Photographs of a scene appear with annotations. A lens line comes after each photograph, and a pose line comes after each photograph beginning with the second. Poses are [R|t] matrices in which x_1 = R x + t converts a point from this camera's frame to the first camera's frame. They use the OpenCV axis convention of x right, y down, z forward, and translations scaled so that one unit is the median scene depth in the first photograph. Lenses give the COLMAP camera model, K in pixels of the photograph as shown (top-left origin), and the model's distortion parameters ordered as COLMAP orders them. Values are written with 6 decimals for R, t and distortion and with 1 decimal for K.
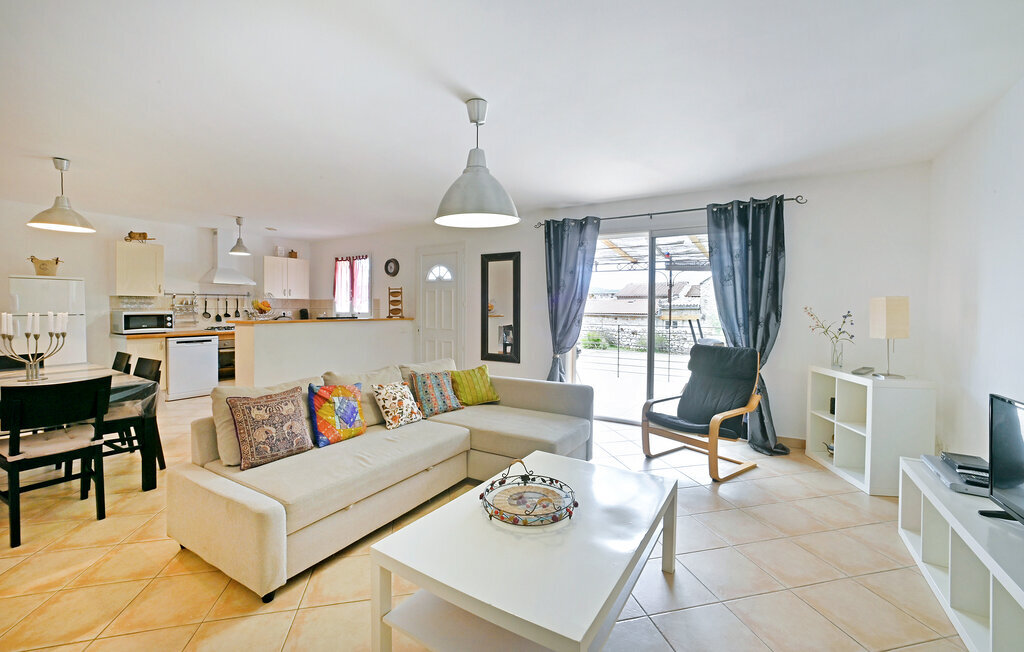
lens RADIAL K [[420.0, 0, 514.4], [0, 420.0, 308.0], [0, 0, 1]] dist [-0.039589, 0.000058]
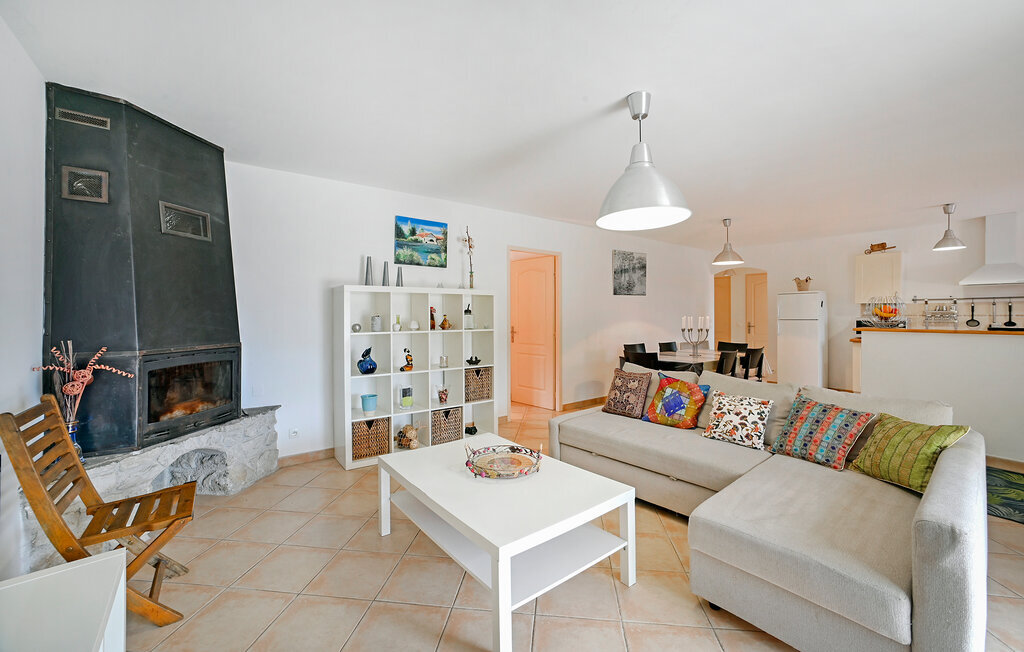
lens RADIAL K [[420.0, 0, 514.4], [0, 420.0, 308.0], [0, 0, 1]] dist [-0.039589, 0.000058]
pose [[-0.339412, -0.020318, -0.940418, 0.449330], [-0.001189, 0.999775, -0.021171, 0.006781], [0.940637, -0.006067, -0.339360, 0.532822]]
